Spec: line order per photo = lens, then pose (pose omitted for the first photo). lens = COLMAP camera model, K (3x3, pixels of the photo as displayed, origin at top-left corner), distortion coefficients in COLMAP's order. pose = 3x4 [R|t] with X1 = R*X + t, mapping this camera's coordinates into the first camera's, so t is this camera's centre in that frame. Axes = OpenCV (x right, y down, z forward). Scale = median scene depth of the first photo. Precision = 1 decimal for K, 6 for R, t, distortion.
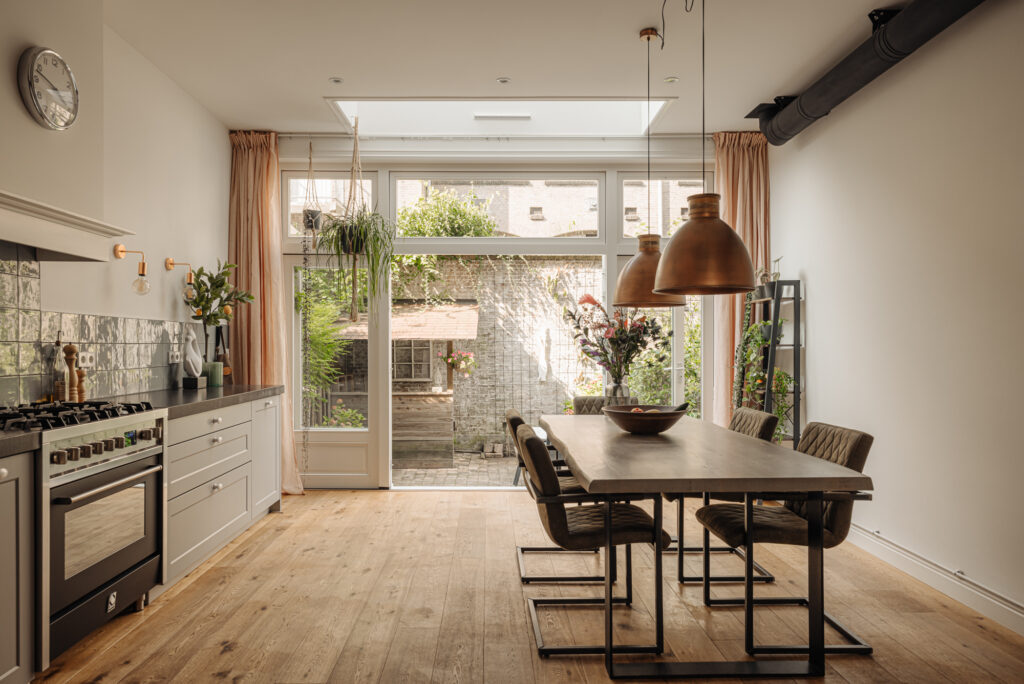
lens RADIAL K [[688.3, 0, 515.3], [0, 688.3, 342.2], [0, 0, 1]] dist [-0.002023, -0.000108]
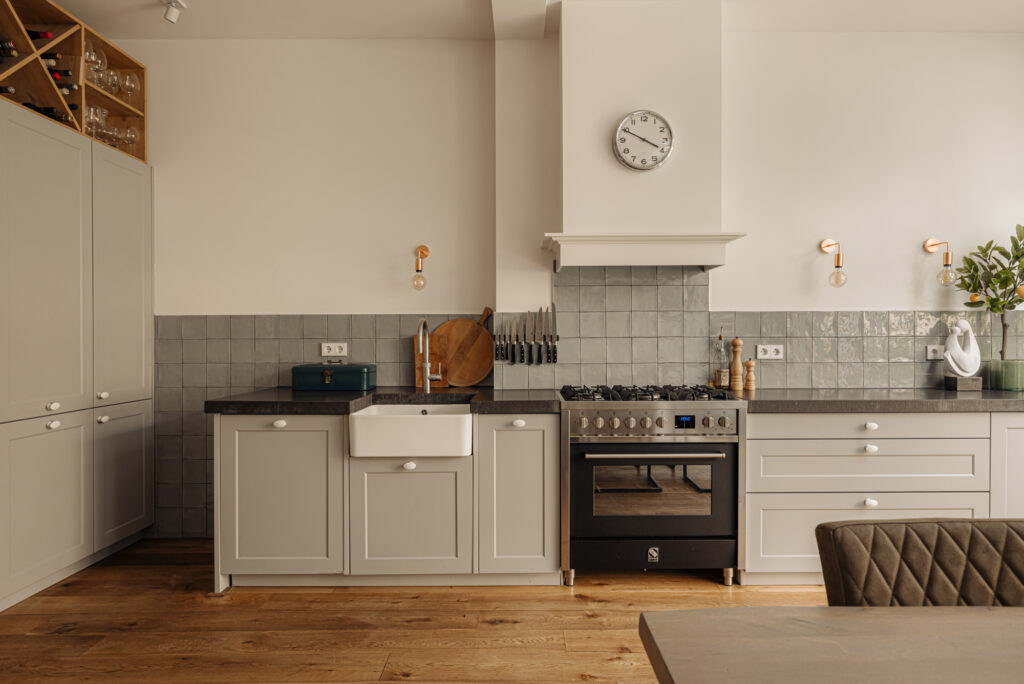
lens RADIAL K [[605.6, 0, 512.7], [0, 605.6, 343.2], [0, 0, 1]] dist [0.005129, 0.001110]
pose [[-0.041388, 0.020967, -0.998923, 0.410784], [0.011072, 0.999728, 0.020526, -0.014733], [0.999082, -0.010210, -0.041609, 0.693288]]
